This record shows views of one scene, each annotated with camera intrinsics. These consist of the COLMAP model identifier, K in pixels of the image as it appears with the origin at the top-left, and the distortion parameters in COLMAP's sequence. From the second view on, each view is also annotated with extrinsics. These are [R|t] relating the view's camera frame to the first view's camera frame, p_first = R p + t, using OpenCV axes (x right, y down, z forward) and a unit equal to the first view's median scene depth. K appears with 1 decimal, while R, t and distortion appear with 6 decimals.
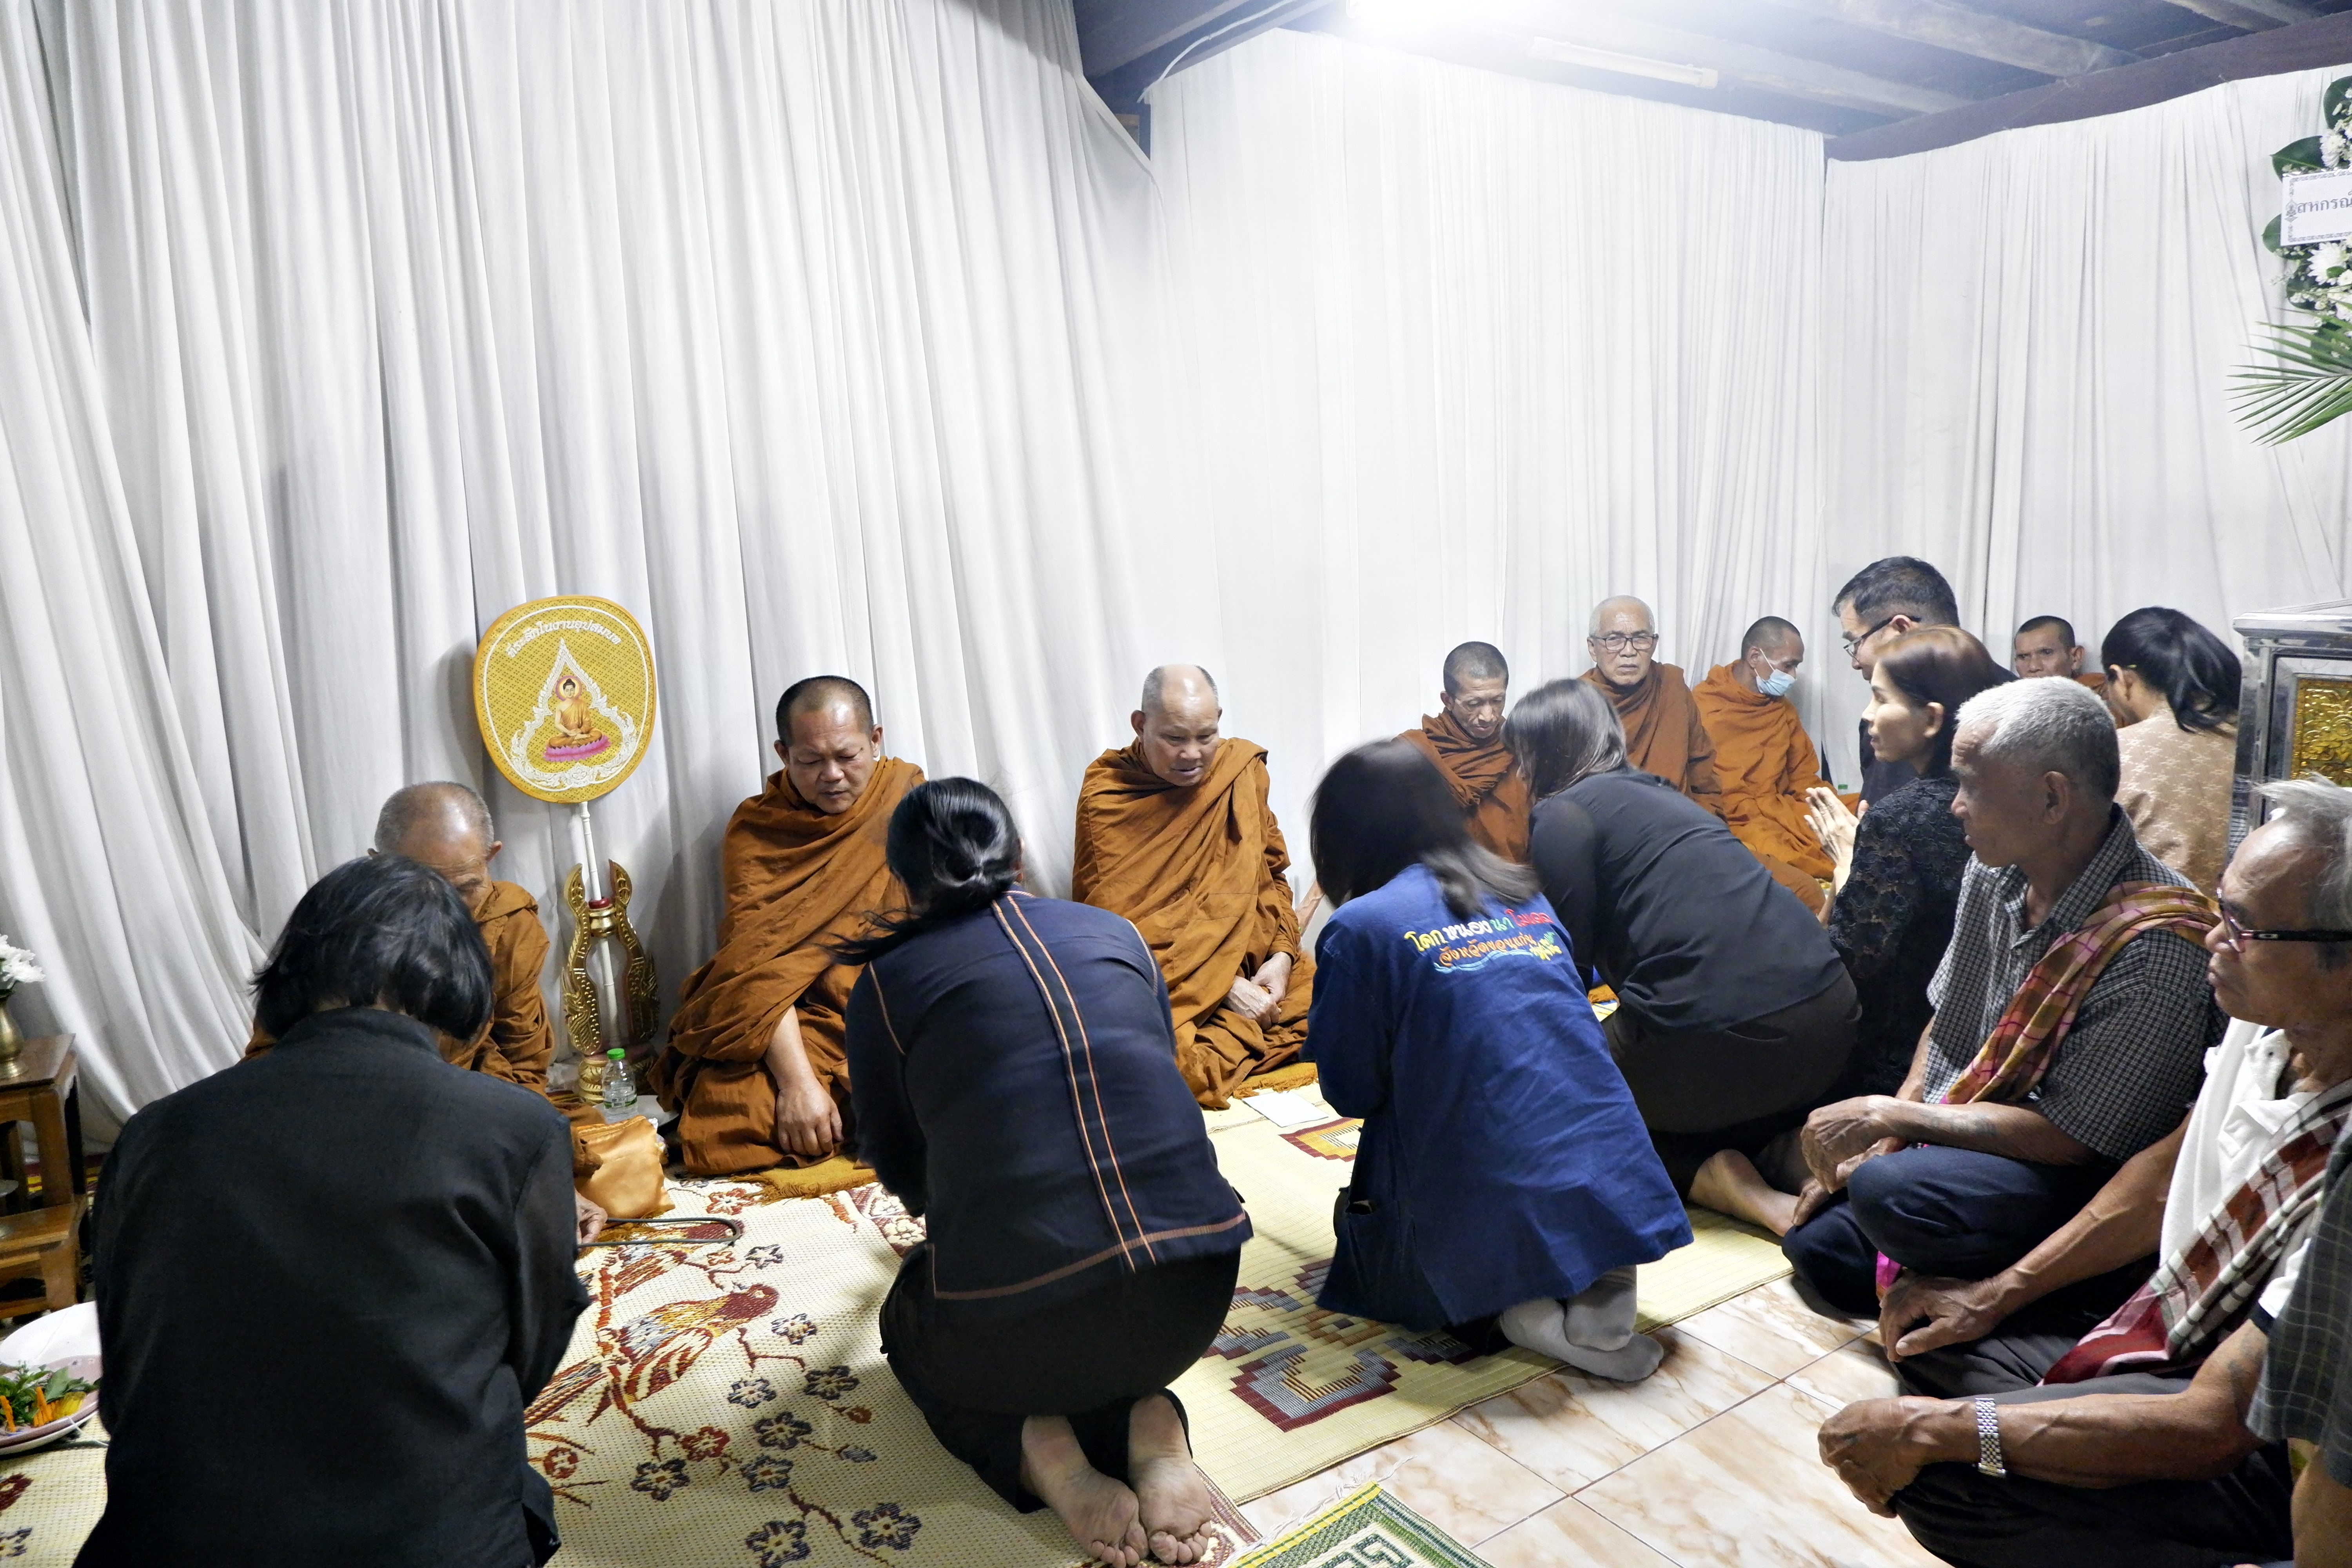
lens RADIAL K [[1550.0, 0, 1176.0], [0, 1550.0, 784.0], [0, 0, 1]] dist [0.005338, -0.014720]
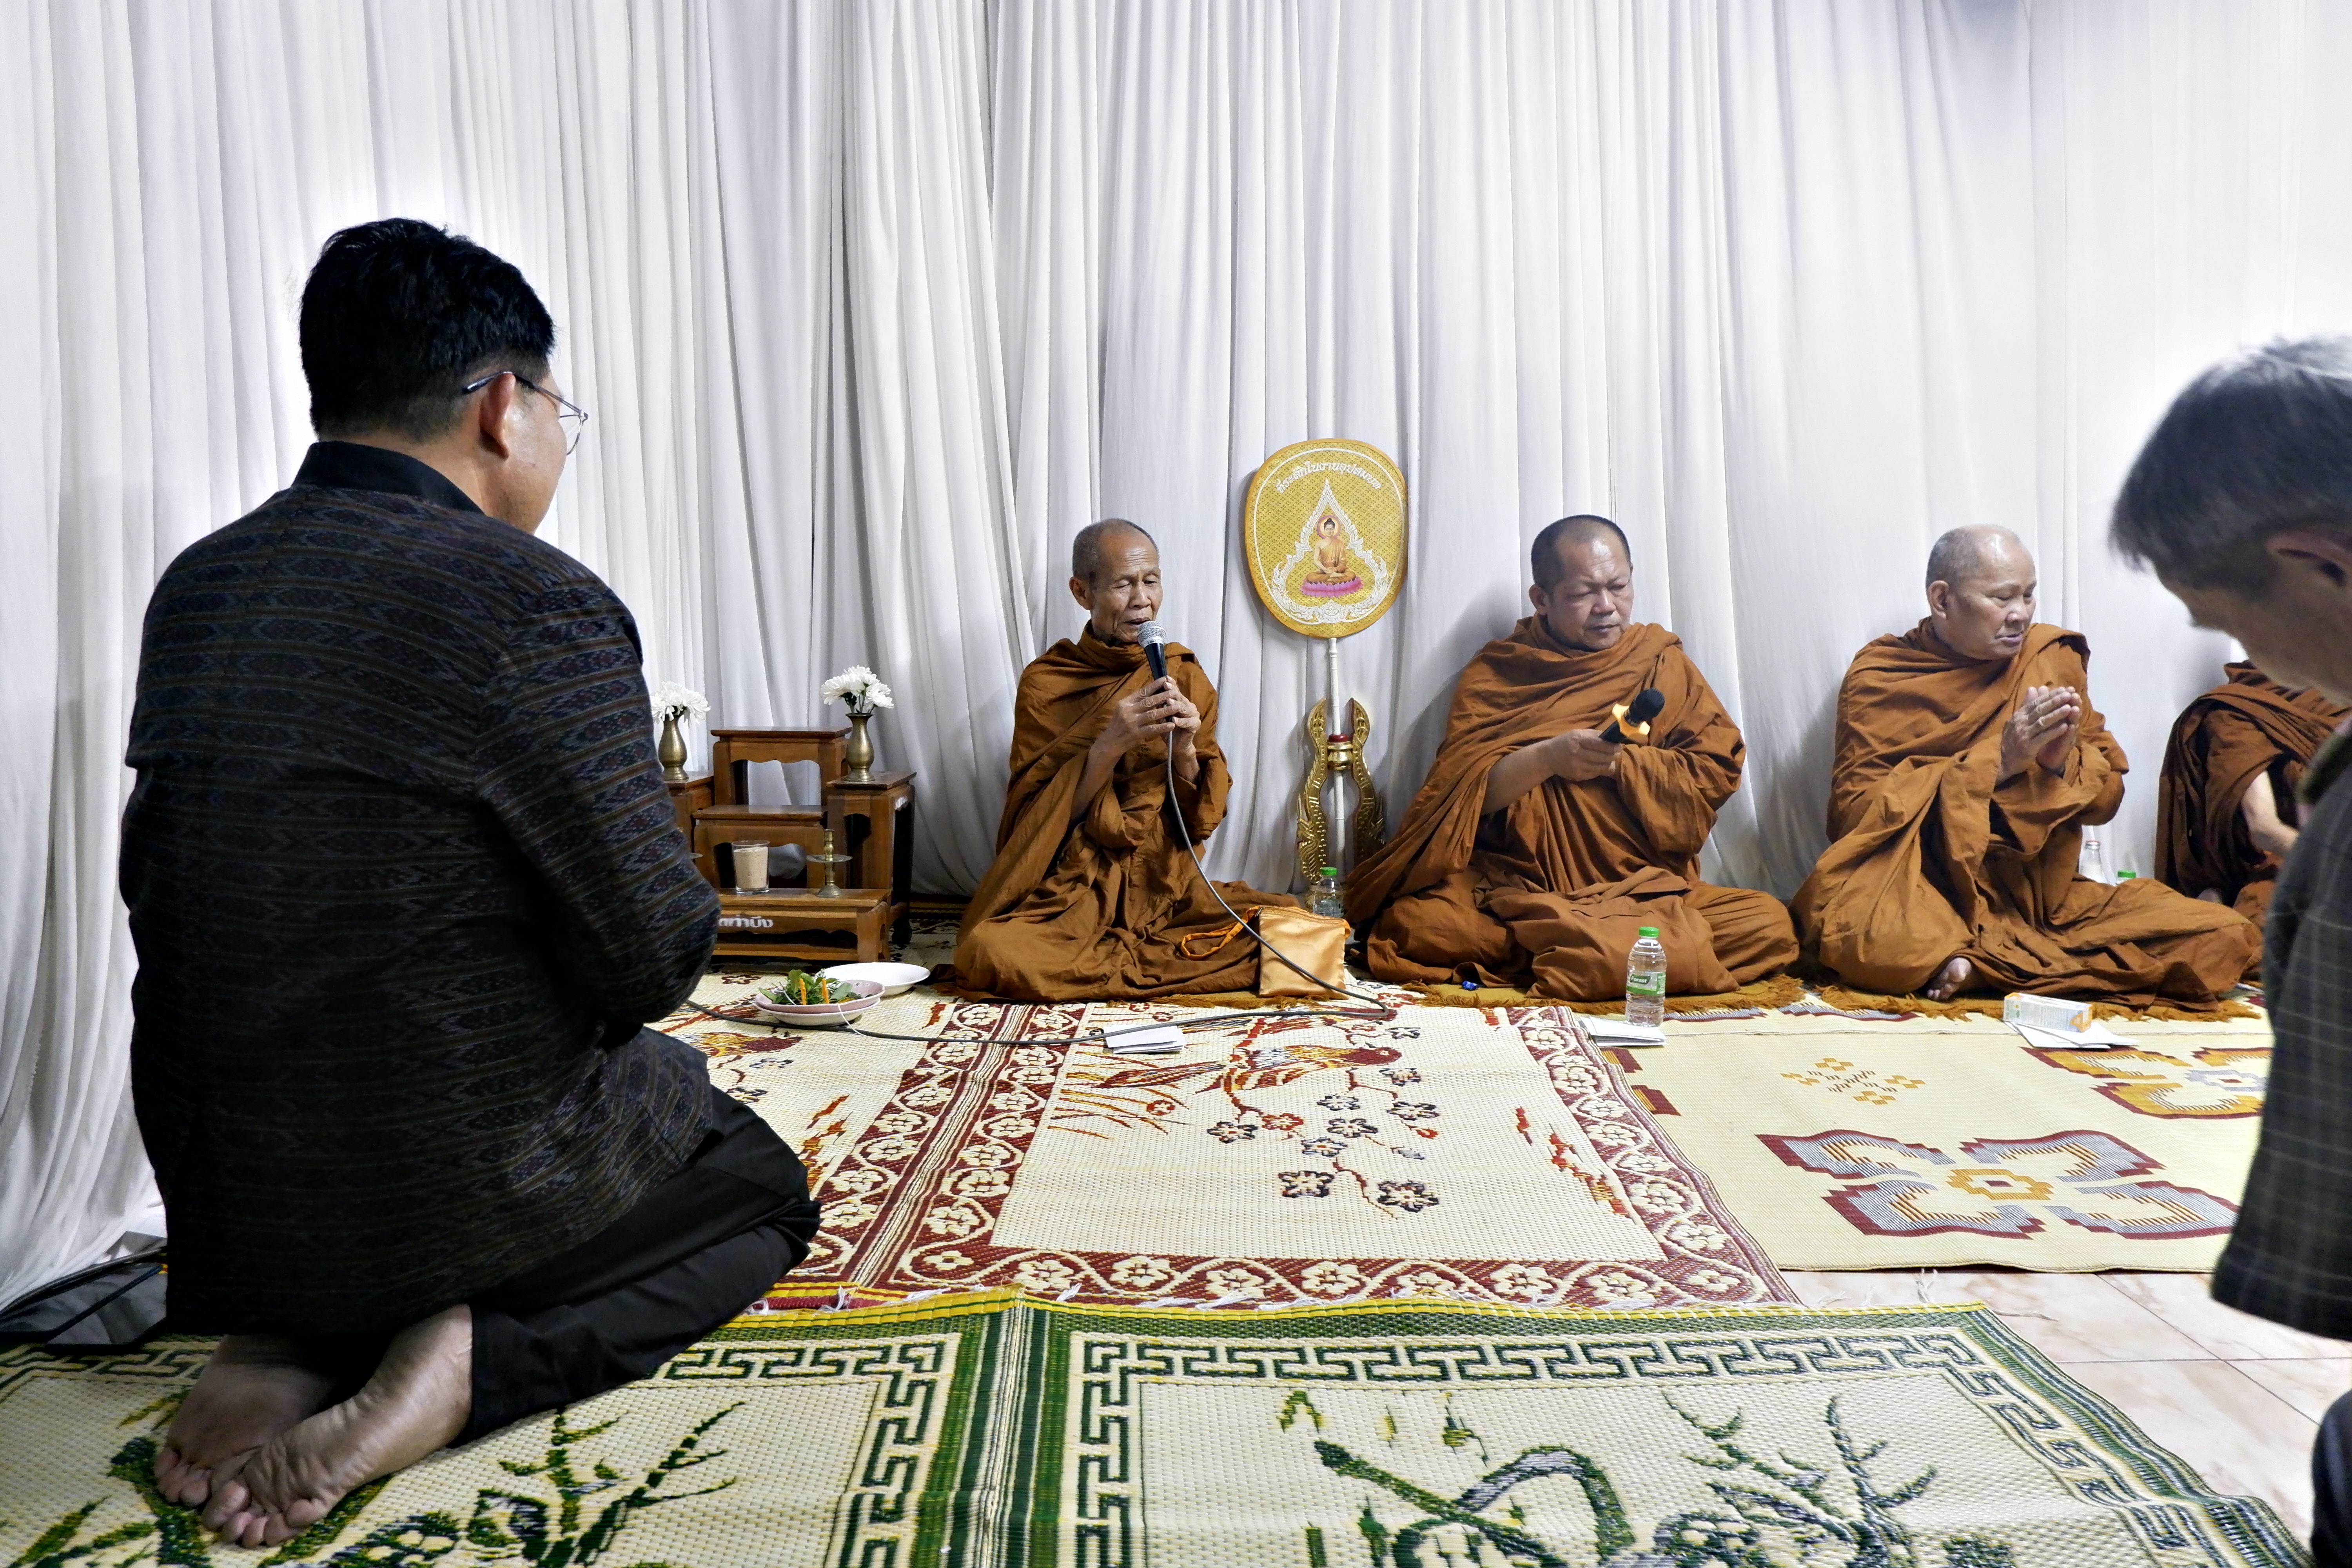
lens RADIAL K [[1665.8, 0, 1176.0], [0, 1665.8, 784.0], [0, 0, 1]] dist [0.006659, -0.000953]
pose [[0.844231, 0.083792, -0.529389, 0.197982], [-0.109739, 0.993803, -0.017704, 0.206605], [0.524625, 0.073041, 0.848194, -0.013763]]
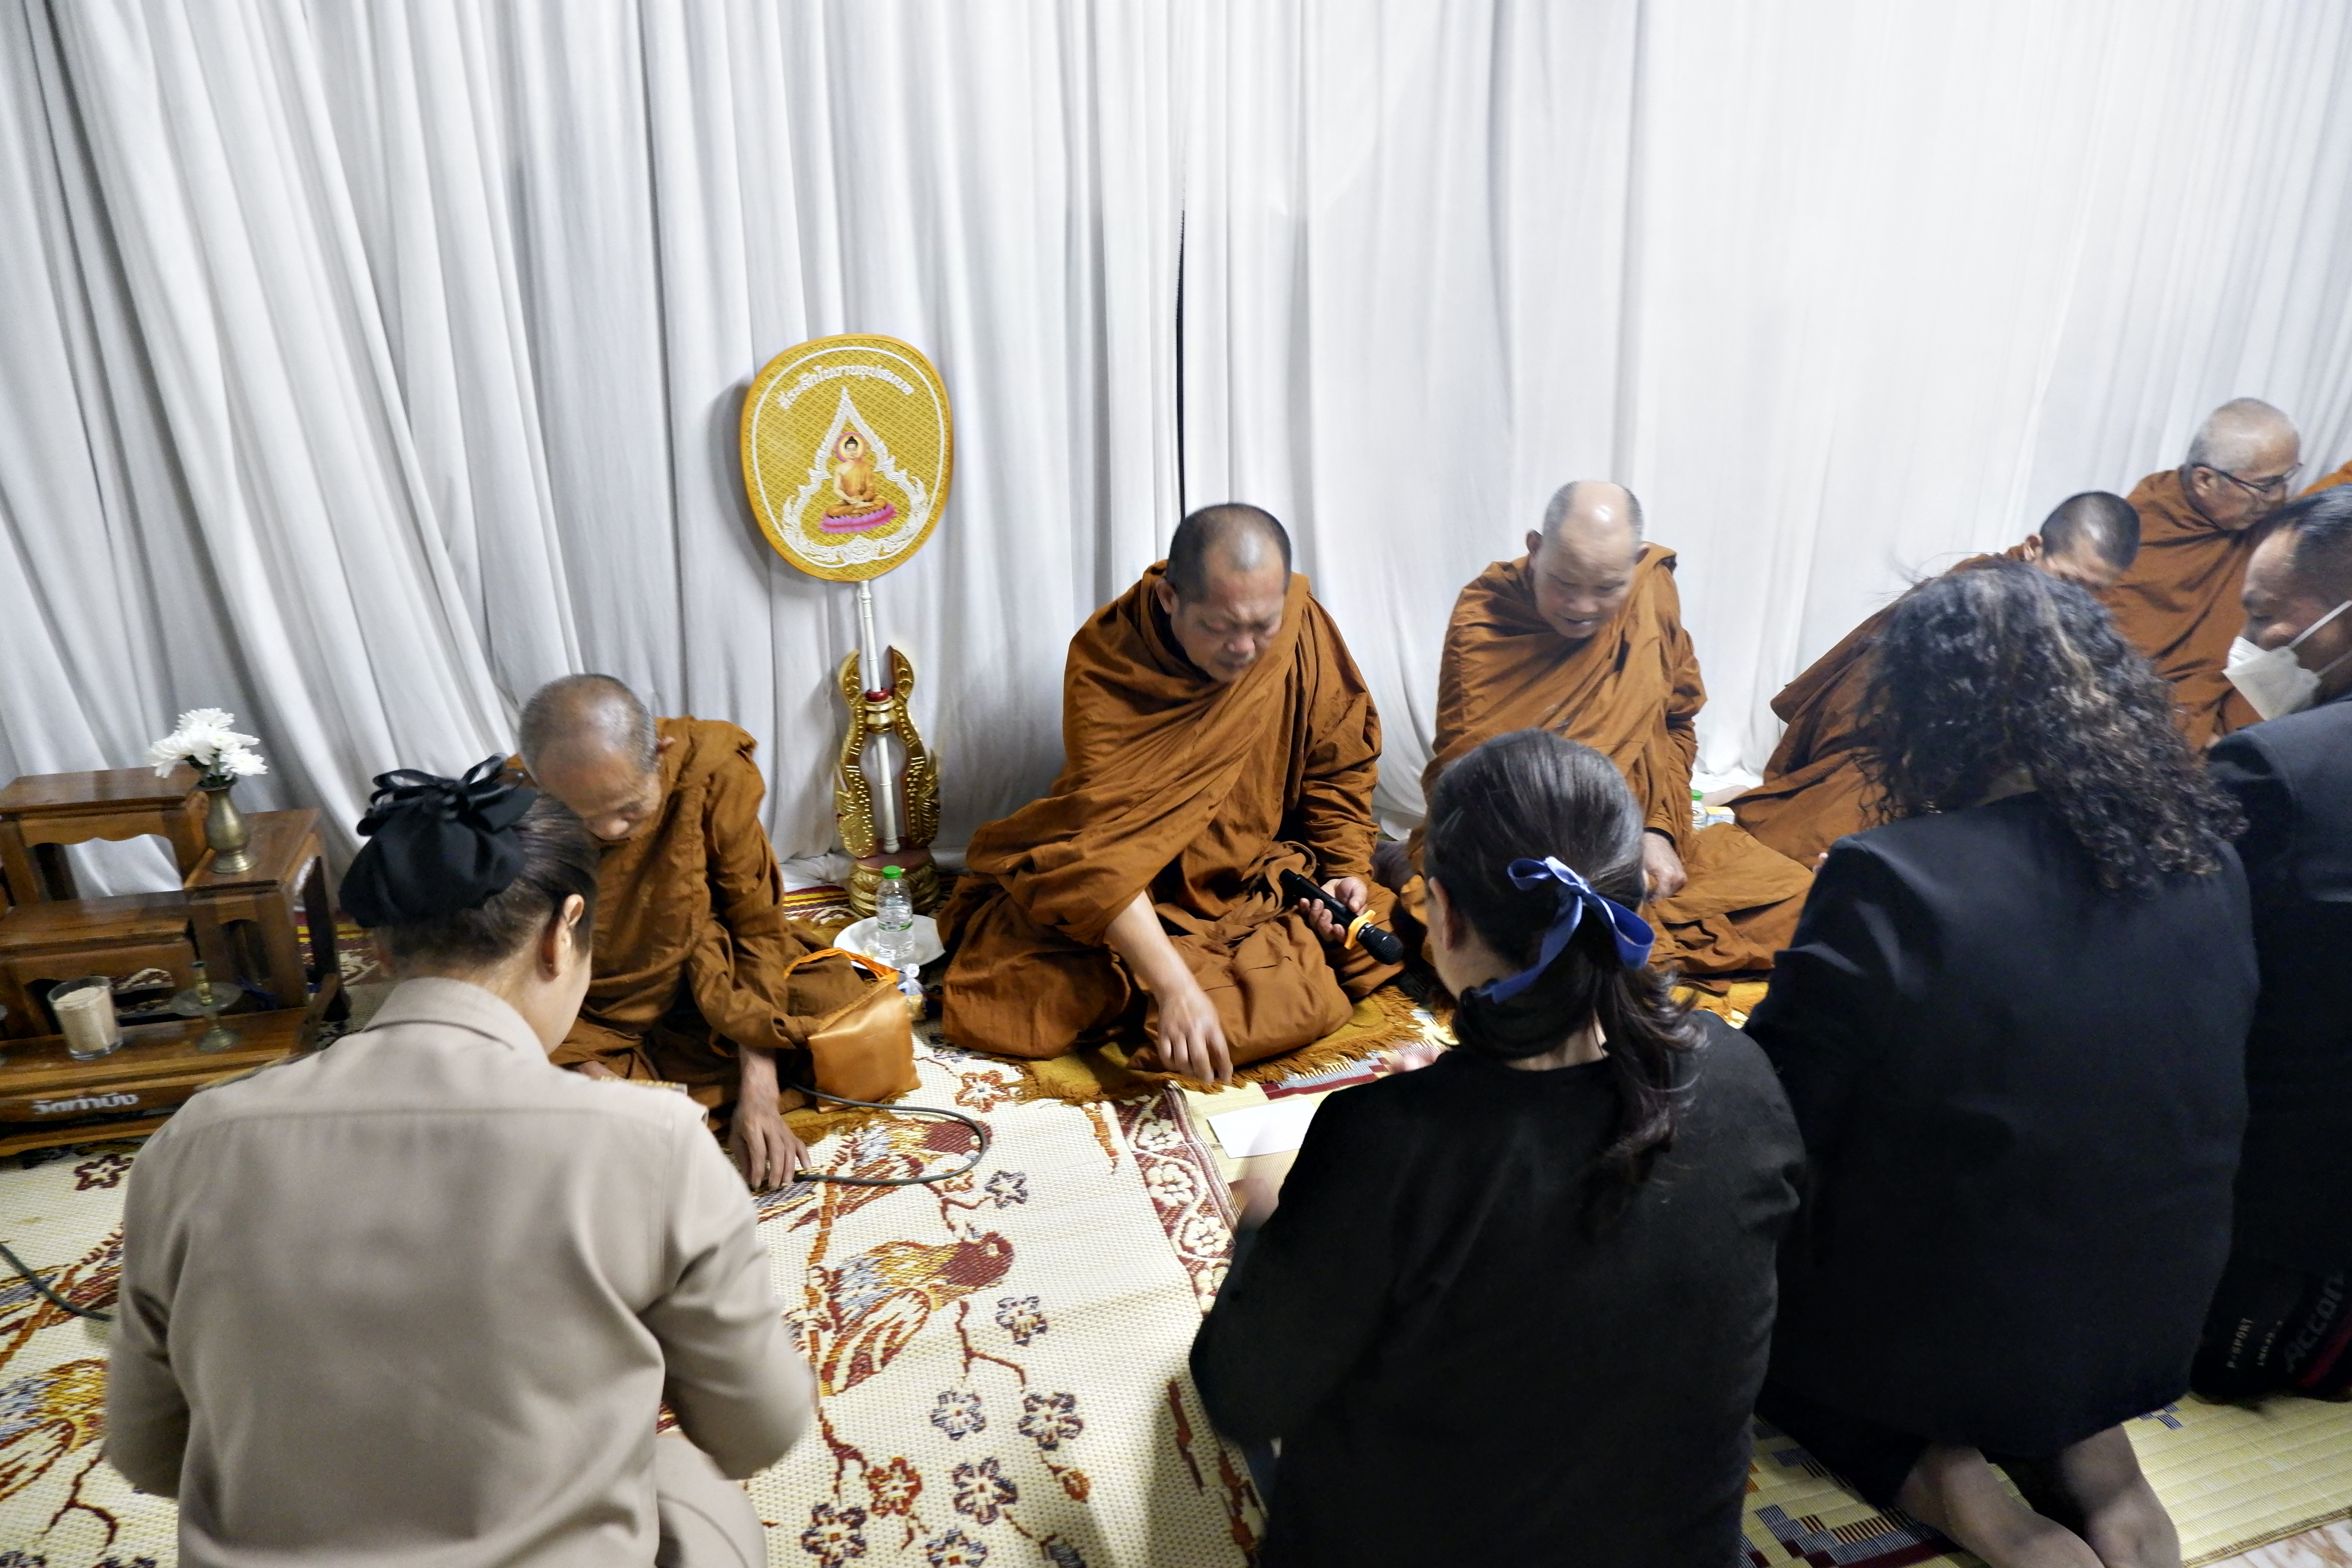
lens RADIAL K [[1595.1, 0, 1152.8], [0, 1595.1, 769.1], [0, 0, 1]] dist [0.026843, 0.001904]
pose [[0.965258, 0.133386, -0.224691, -0.024096], [-0.081557, 0.970730, 0.225903, -0.144841], [0.248246, -0.199729, 0.947883, 0.267696]]
